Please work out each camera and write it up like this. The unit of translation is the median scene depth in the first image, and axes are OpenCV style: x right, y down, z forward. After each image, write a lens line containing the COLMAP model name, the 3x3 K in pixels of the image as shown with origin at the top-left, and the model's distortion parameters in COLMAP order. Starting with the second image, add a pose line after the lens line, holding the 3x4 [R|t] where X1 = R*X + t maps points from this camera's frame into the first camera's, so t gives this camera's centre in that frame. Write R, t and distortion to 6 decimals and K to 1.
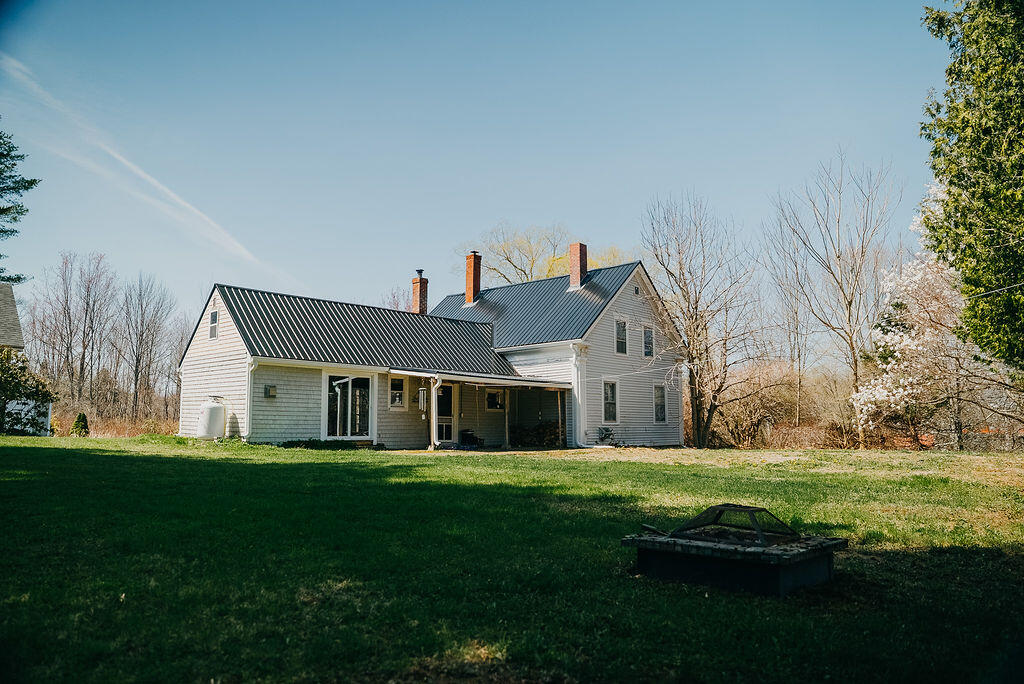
lens RADIAL K [[722.2, 0, 512.0], [0, 722.2, 342.0], [0, 0, 1]] dist [-0.136884, 0.105557]
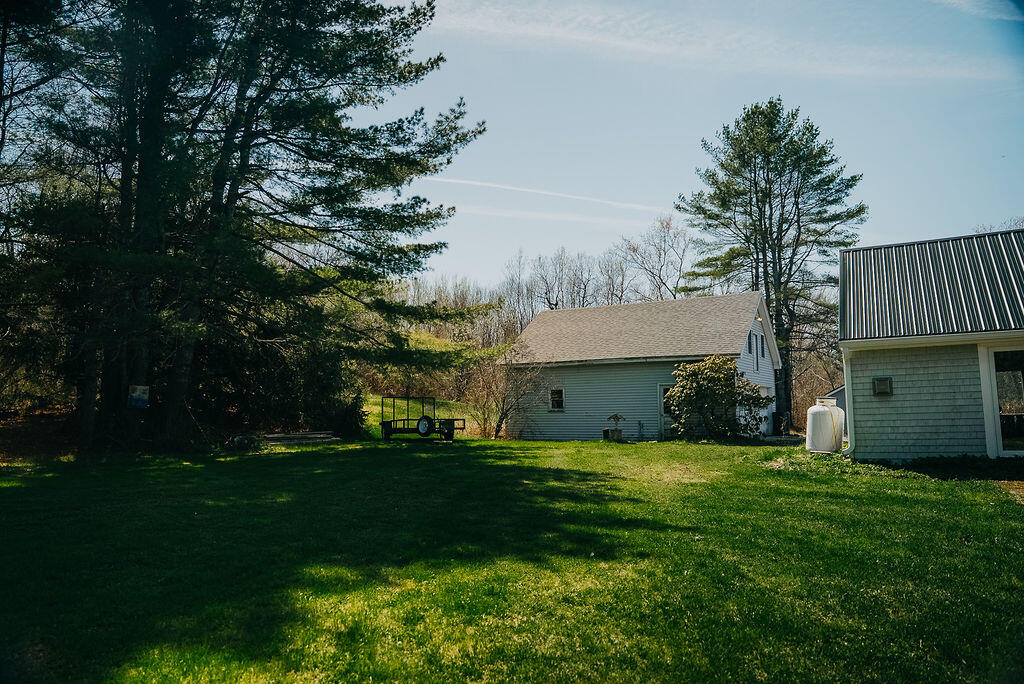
lens RADIAL K [[711.5, 0, 512.0], [0, 711.5, 342.0], [0, 0, 1]] dist [-0.132975, 0.103838]
pose [[0.237148, -0.108861, -0.965355, 0.179046], [0.134171, 0.987849, -0.078438, 0.023619], [0.962164, -0.110922, 0.248872, 0.374025]]
